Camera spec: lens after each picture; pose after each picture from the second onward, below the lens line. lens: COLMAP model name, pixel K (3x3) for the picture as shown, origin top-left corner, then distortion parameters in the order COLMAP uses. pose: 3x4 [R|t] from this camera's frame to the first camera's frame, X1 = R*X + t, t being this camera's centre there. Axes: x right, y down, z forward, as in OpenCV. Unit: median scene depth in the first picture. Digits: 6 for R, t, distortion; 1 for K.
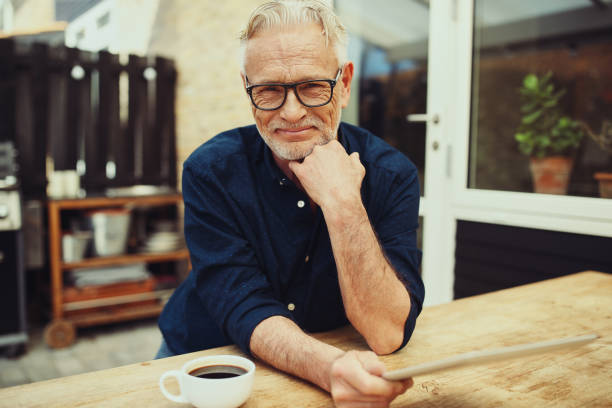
lens RADIAL K [[589.7, 0, 308.0], [0, 589.7, 203.5], [0, 0, 1]] dist [-0.022182, 0.000000]
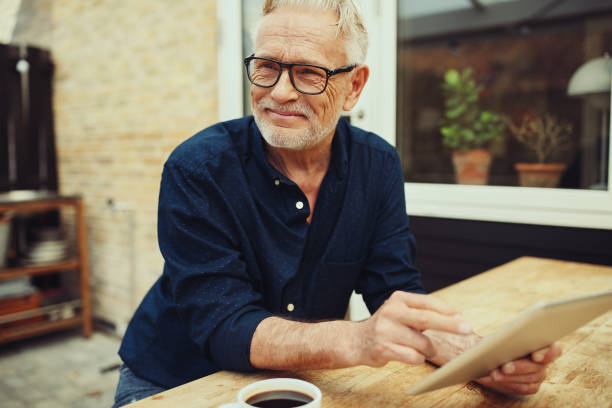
lens RADIAL K [[589.7, 0, 309.6], [0, 589.7, 203.0], [0, 0, 1]] dist [-0.022182, 0.000000]
pose [[0.971518, -0.037596, 0.233966, -0.077017], [0.036671, 0.999293, 0.008304, -0.003028], [-0.234112, 0.000513, 0.972209, 0.035064]]
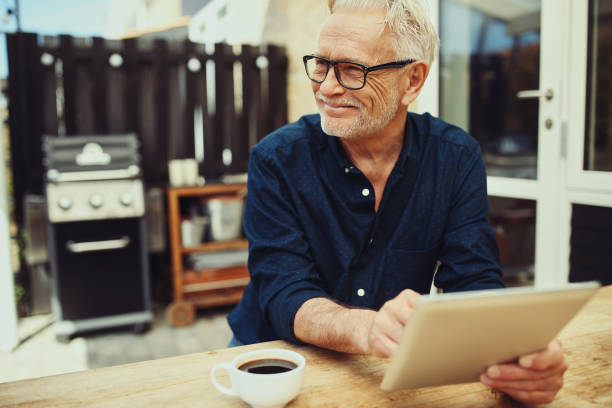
lens RADIAL K [[589.7, 0, 308.9], [0, 589.7, 204.5], [0, 0, 1]] dist [-0.022182, 0.000000]
pose [[0.977313, -0.007583, -0.211663, 0.031685], [0.014052, 0.999478, 0.029079, -0.003019], [0.211332, -0.031393, 0.976910, 0.015909]]
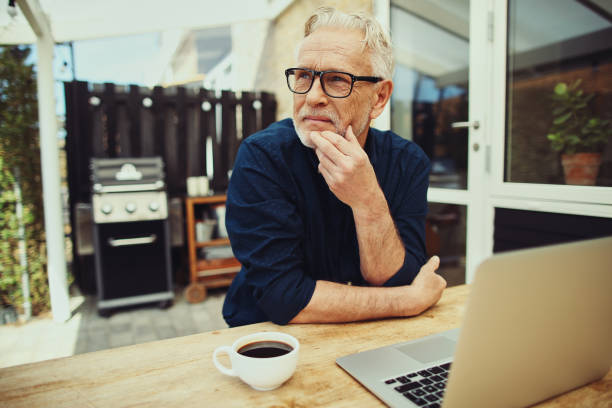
lens RADIAL K [[421.8, 0, 305.4], [0, 421.8, 203.5], [0, 0, 1]] dist [-0.060907, 0.051993]
pose [[0.984347, -0.012894, -0.175768, 0.014794], [0.014728, 0.999850, 0.009133, 0.003401], [0.175623, -0.011579, 0.984389, 0.066146]]
